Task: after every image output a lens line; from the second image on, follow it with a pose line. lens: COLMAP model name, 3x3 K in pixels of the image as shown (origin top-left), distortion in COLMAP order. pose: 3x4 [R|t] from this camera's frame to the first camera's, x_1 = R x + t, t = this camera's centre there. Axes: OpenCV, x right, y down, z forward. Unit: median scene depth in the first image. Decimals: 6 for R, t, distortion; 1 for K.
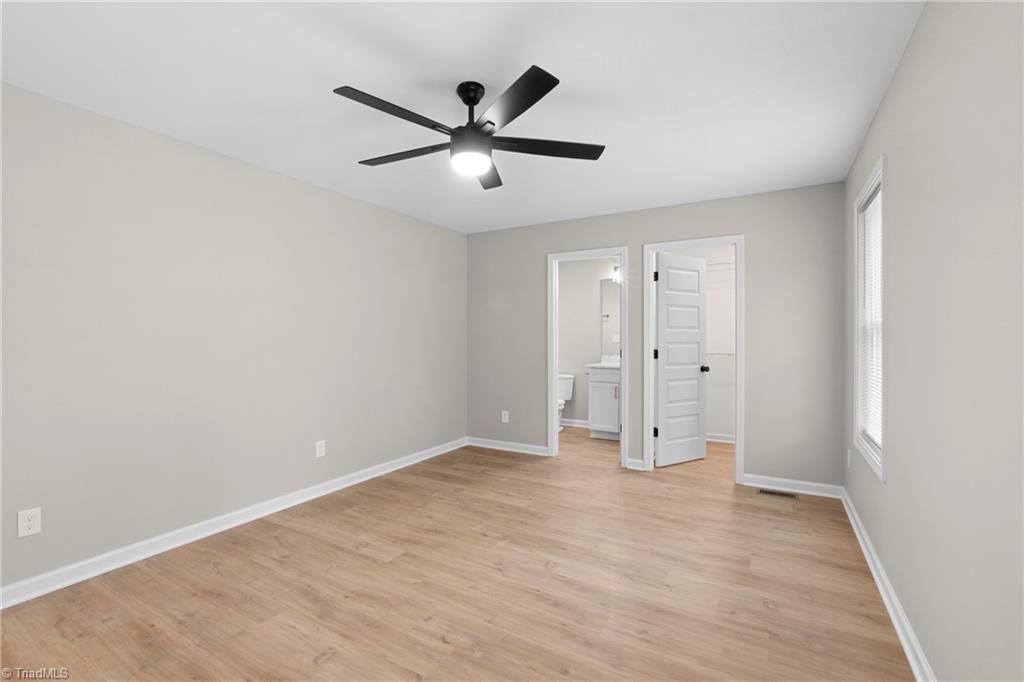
lens RADIAL K [[454.6, 0, 509.5], [0, 454.6, 338.9], [0, 0, 1]] dist [-0.002573, -0.001238]
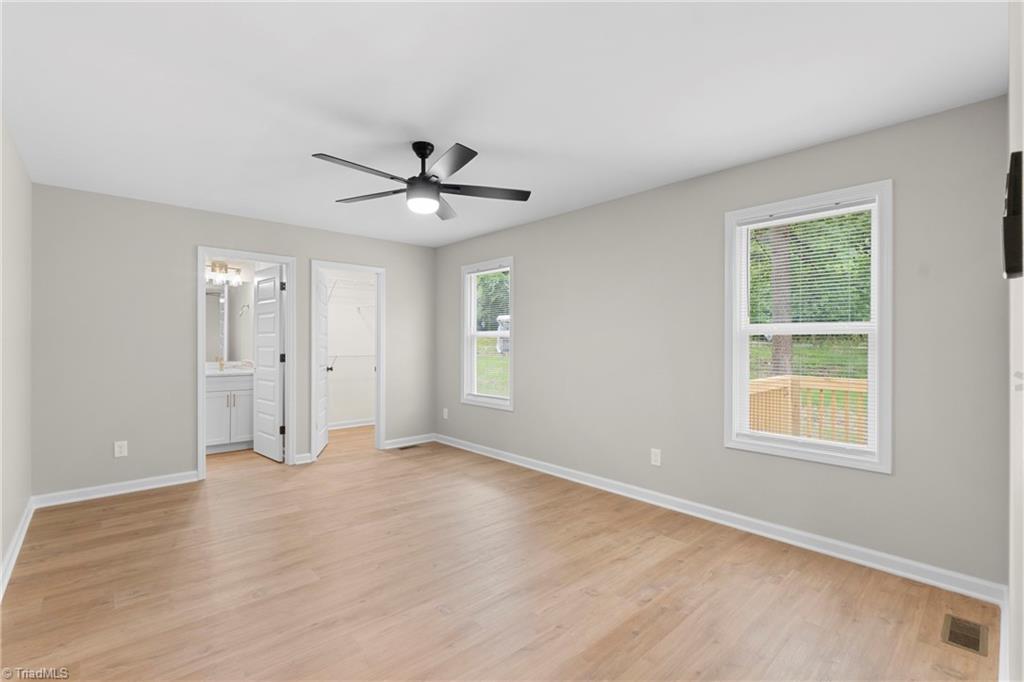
lens RADIAL K [[454.6, 0, 509.0], [0, 454.6, 343.0], [0, 0, 1]] dist [-0.002573, -0.001238]
pose [[0.300285, -0.000607, 0.953849, -0.743566], [0.002814, 0.999996, -0.000249, -0.000602], [-0.953846, 0.002759, 0.300285, 0.238394]]
